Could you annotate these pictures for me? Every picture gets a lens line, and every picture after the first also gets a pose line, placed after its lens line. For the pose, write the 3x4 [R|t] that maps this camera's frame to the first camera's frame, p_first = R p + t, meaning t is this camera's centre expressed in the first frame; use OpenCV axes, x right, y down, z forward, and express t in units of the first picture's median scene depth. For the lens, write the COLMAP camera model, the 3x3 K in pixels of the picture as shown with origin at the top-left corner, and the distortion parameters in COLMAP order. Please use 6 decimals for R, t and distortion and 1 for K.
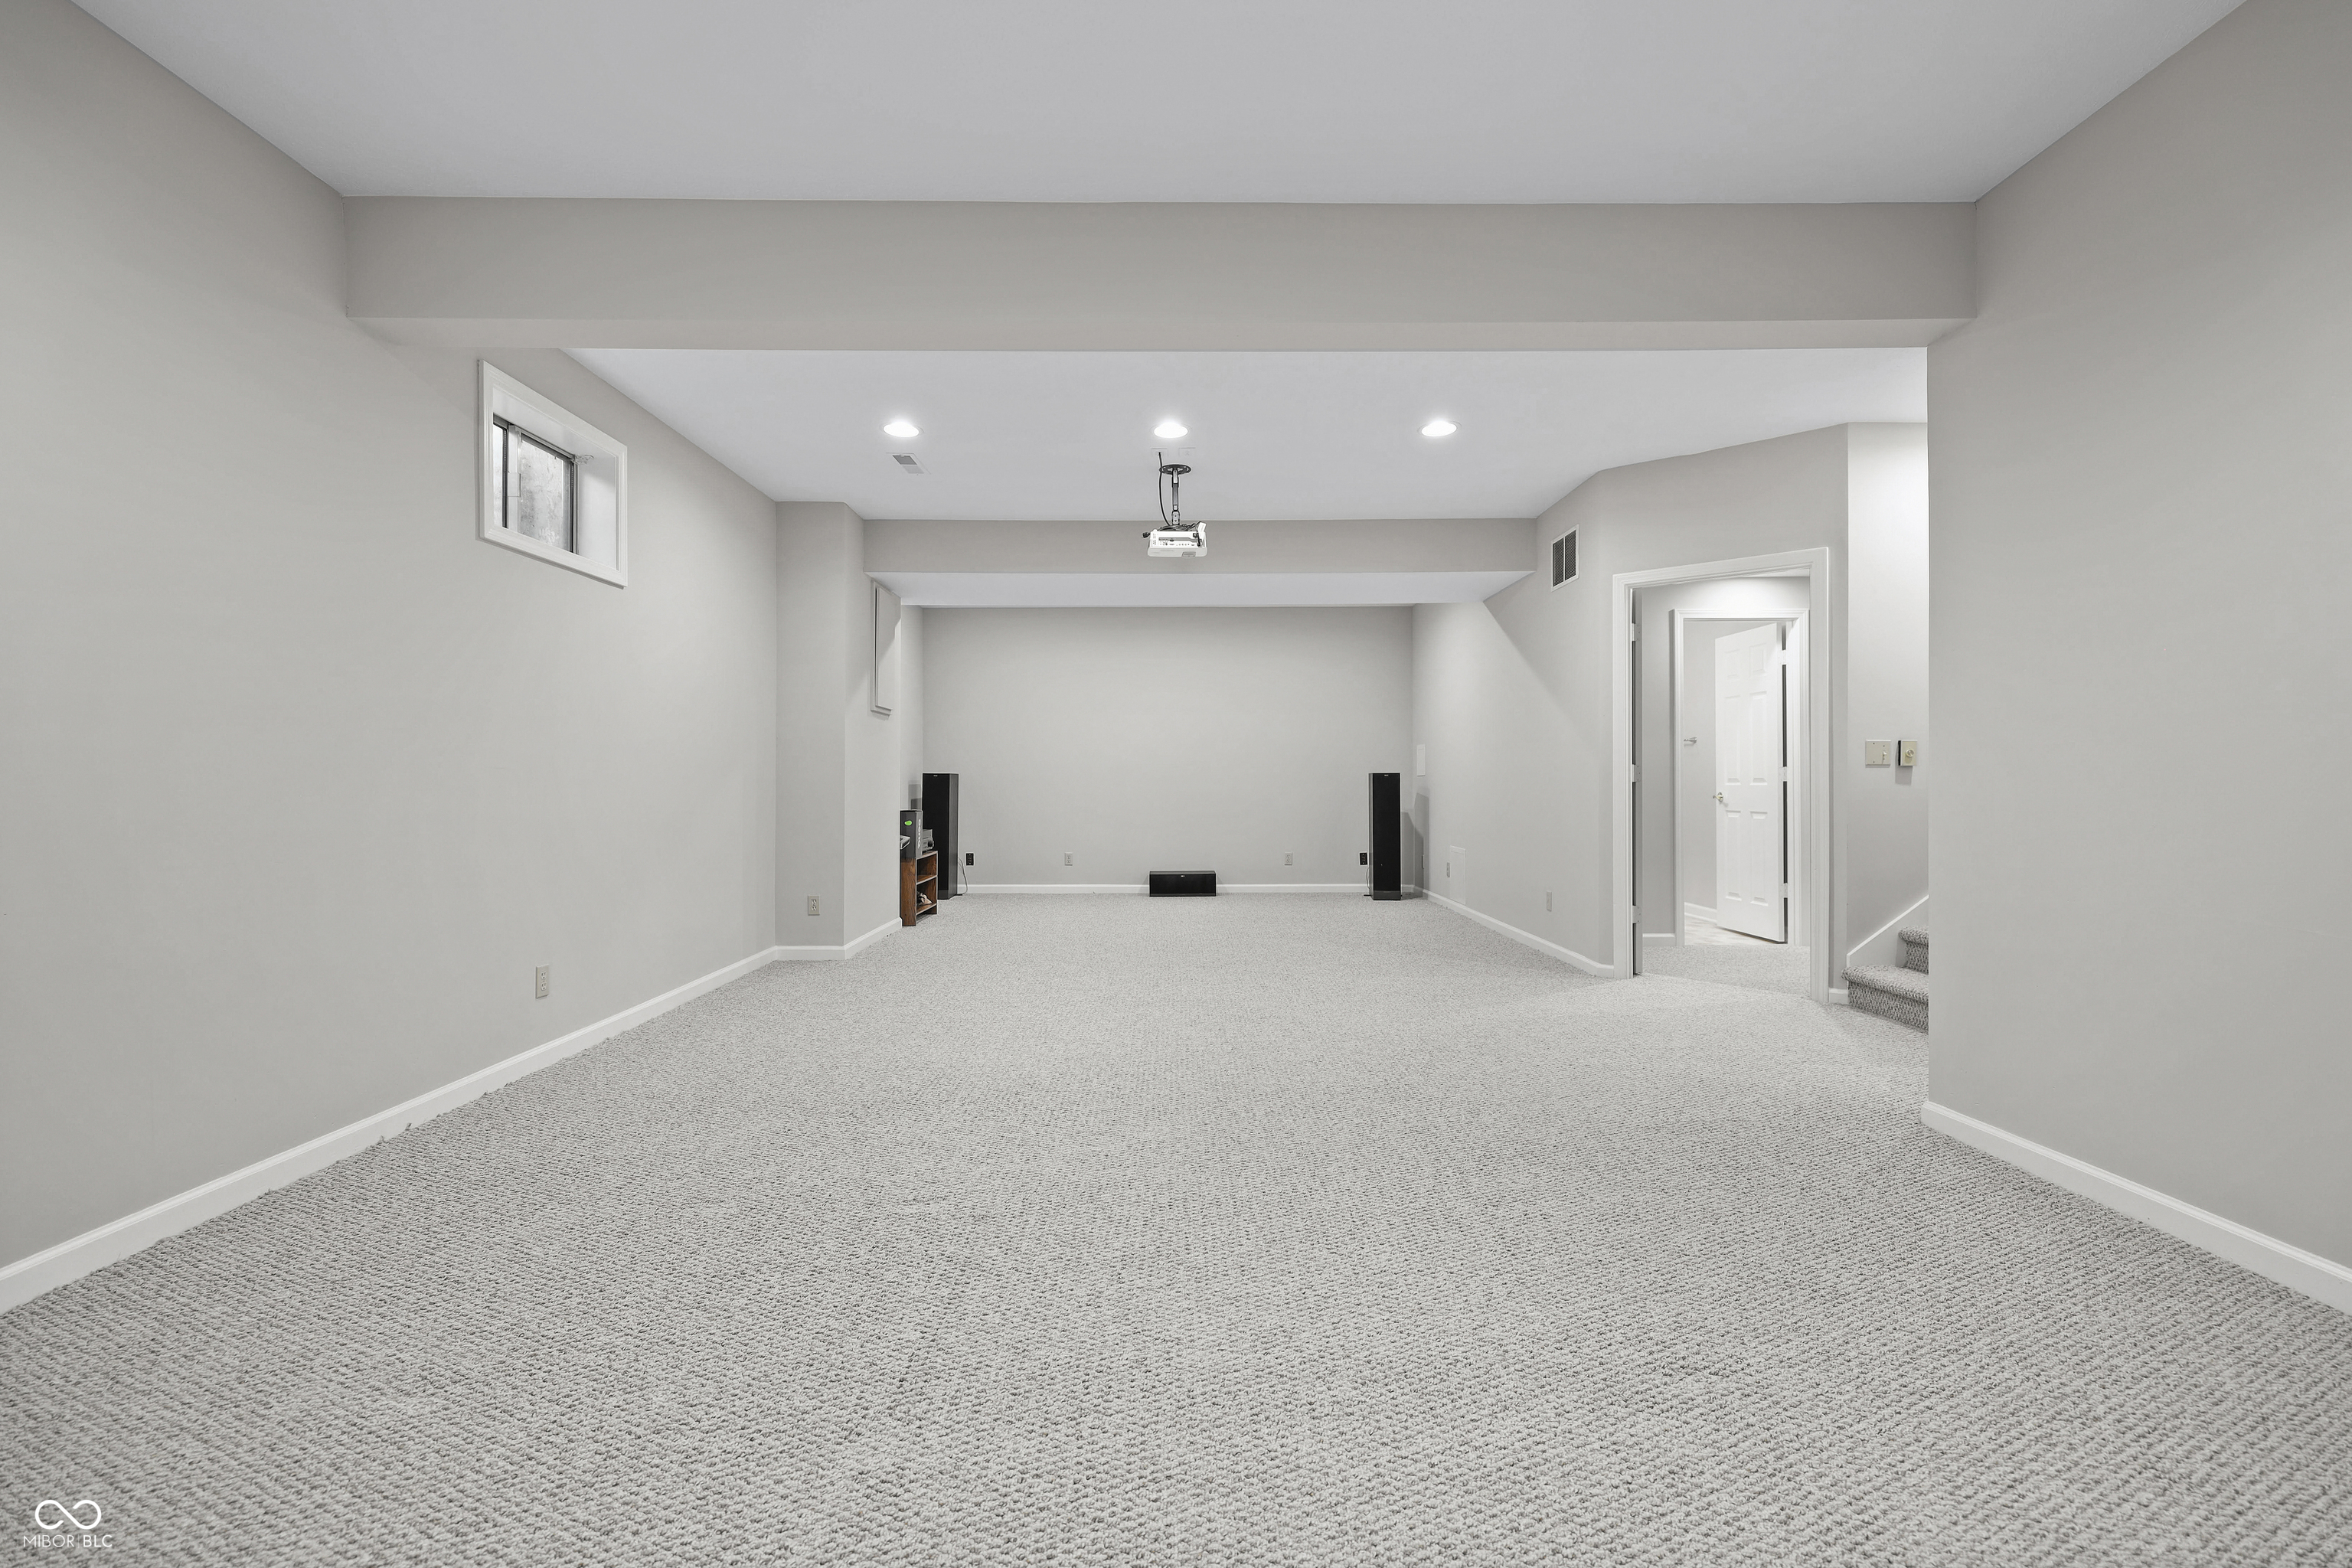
lens RADIAL K [[1024.0, 0, 1176.0], [0, 1024.0, 784.0], [0, 0, 1]] dist [0.002240, 0.000281]
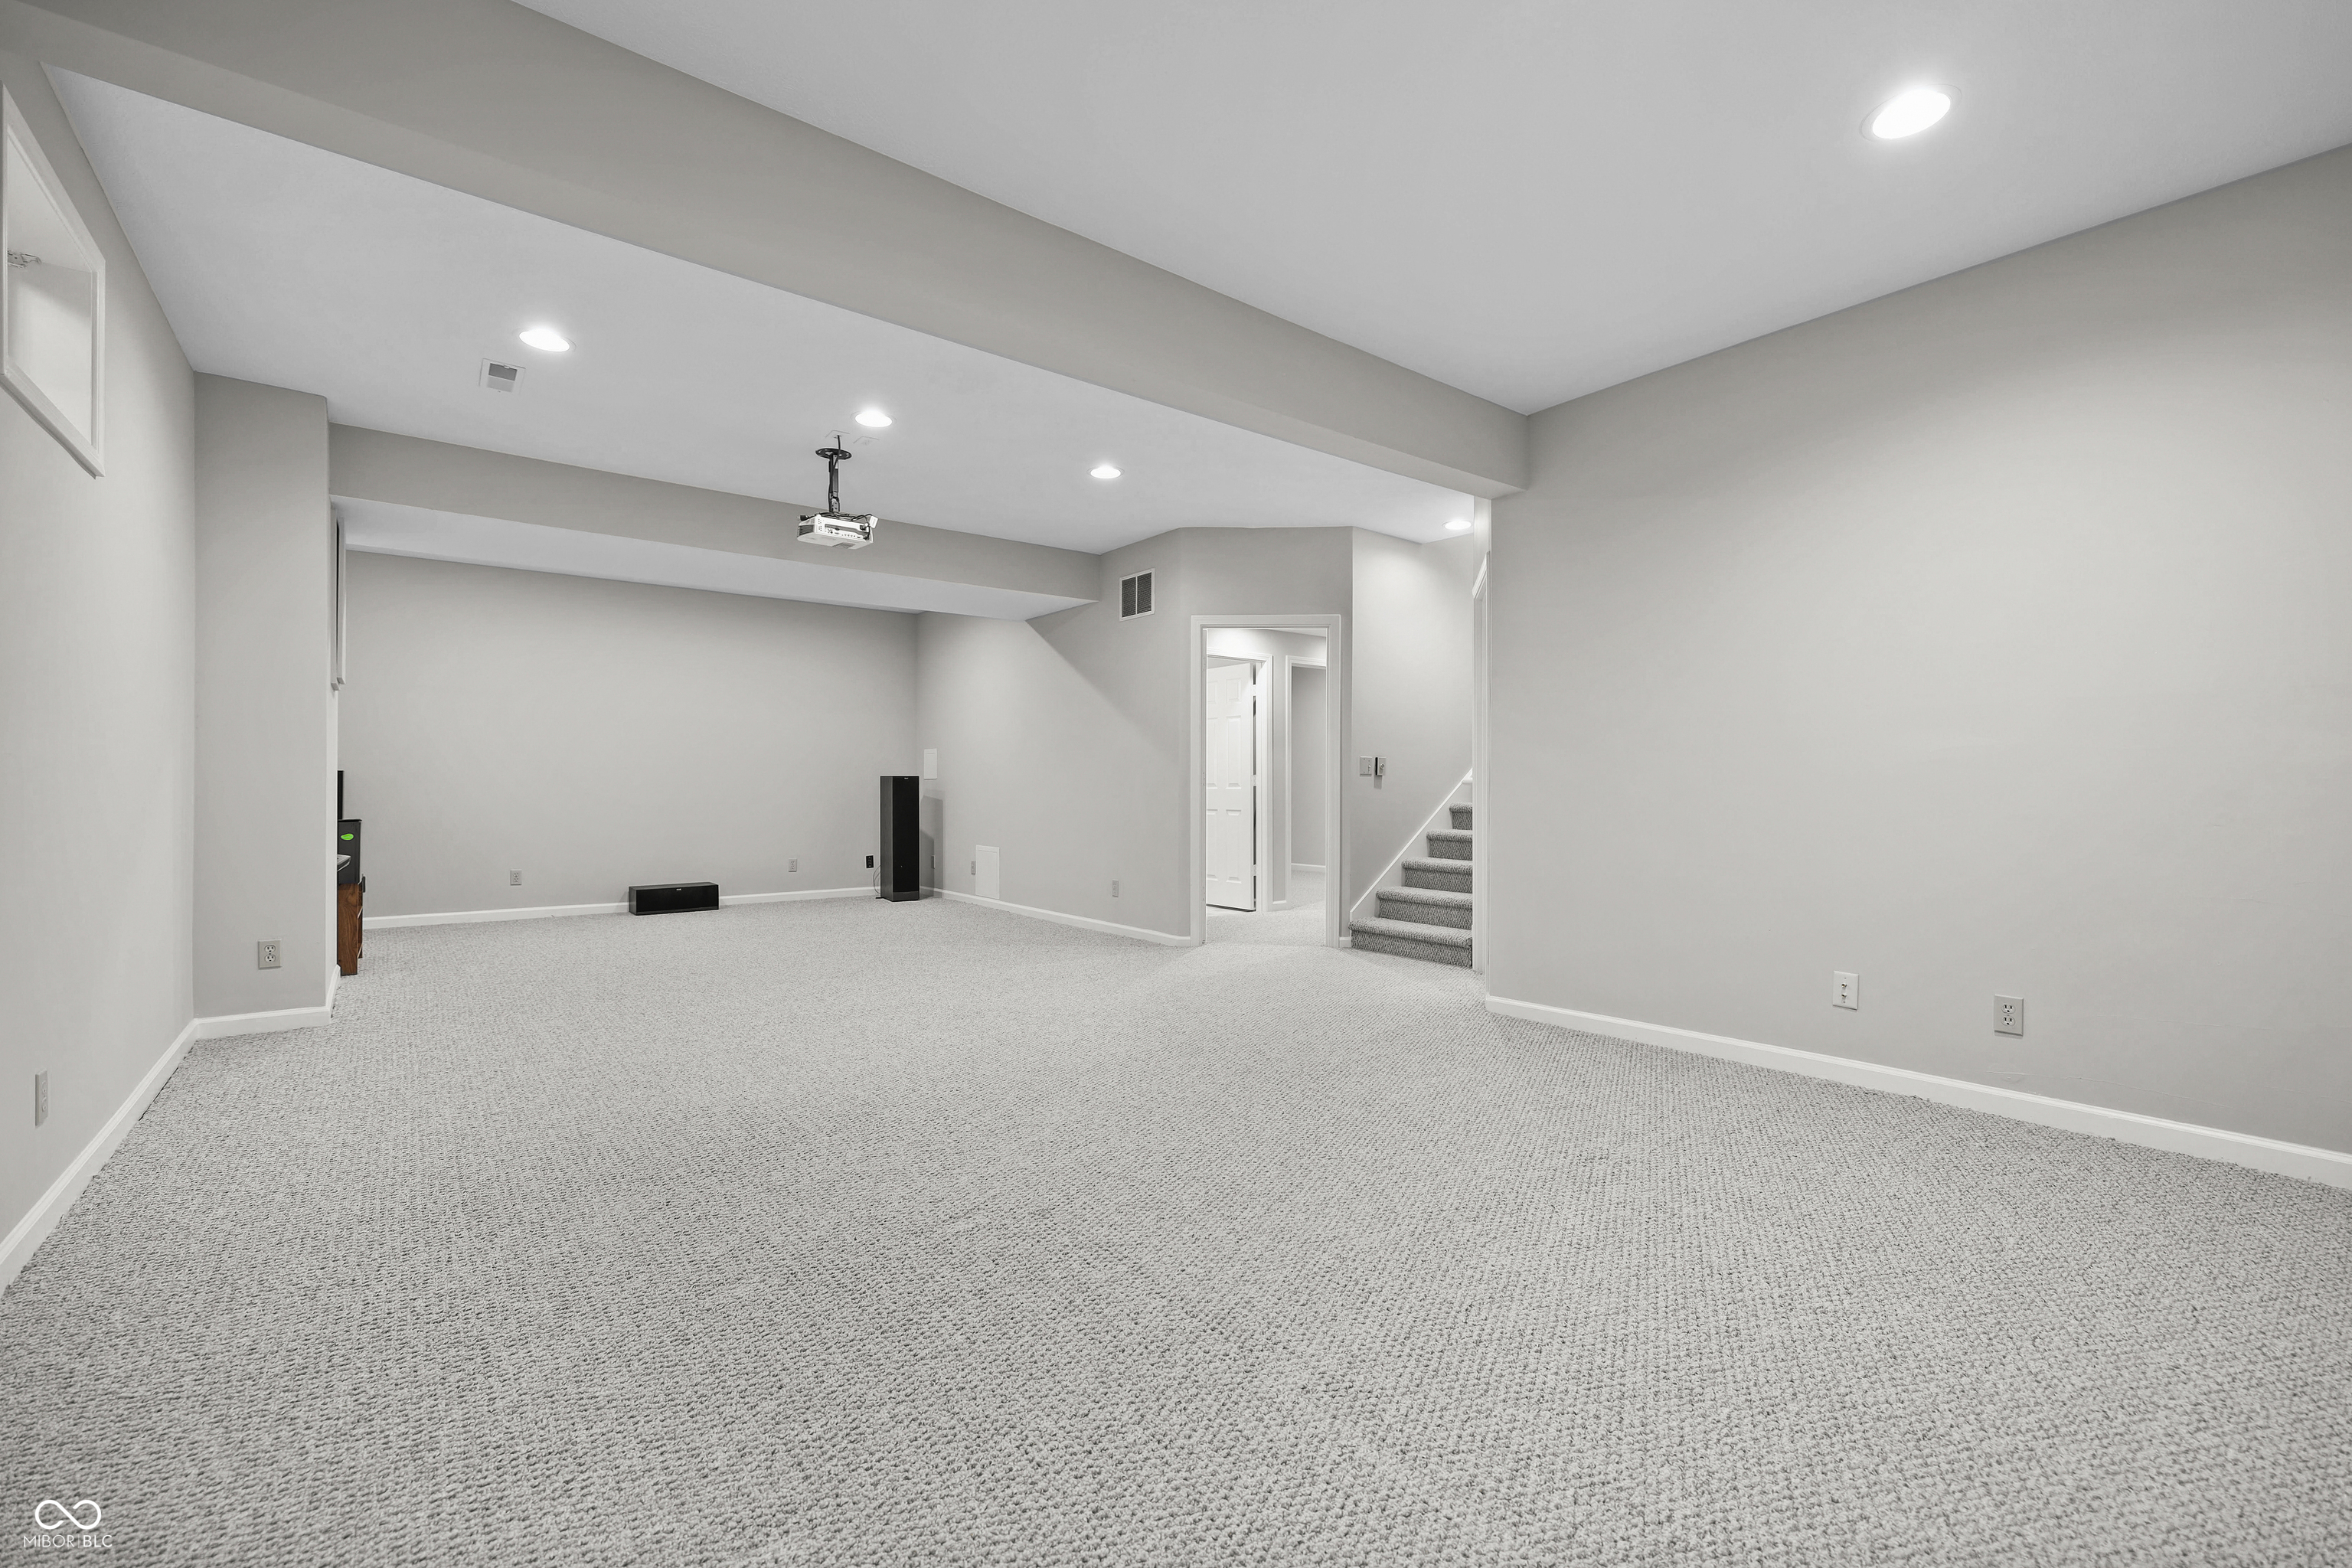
lens RADIAL K [[1024.0, 0, 1176.0], [0, 1024.0, 784.0], [0, 0, 1]] dist [0.002240, 0.000281]
pose [[0.781687, 0.005918, 0.623643, -0.344027], [-0.003385, 0.999981, -0.005247, 0.002799], [-0.623662, 0.001991, 0.781692, 0.060599]]
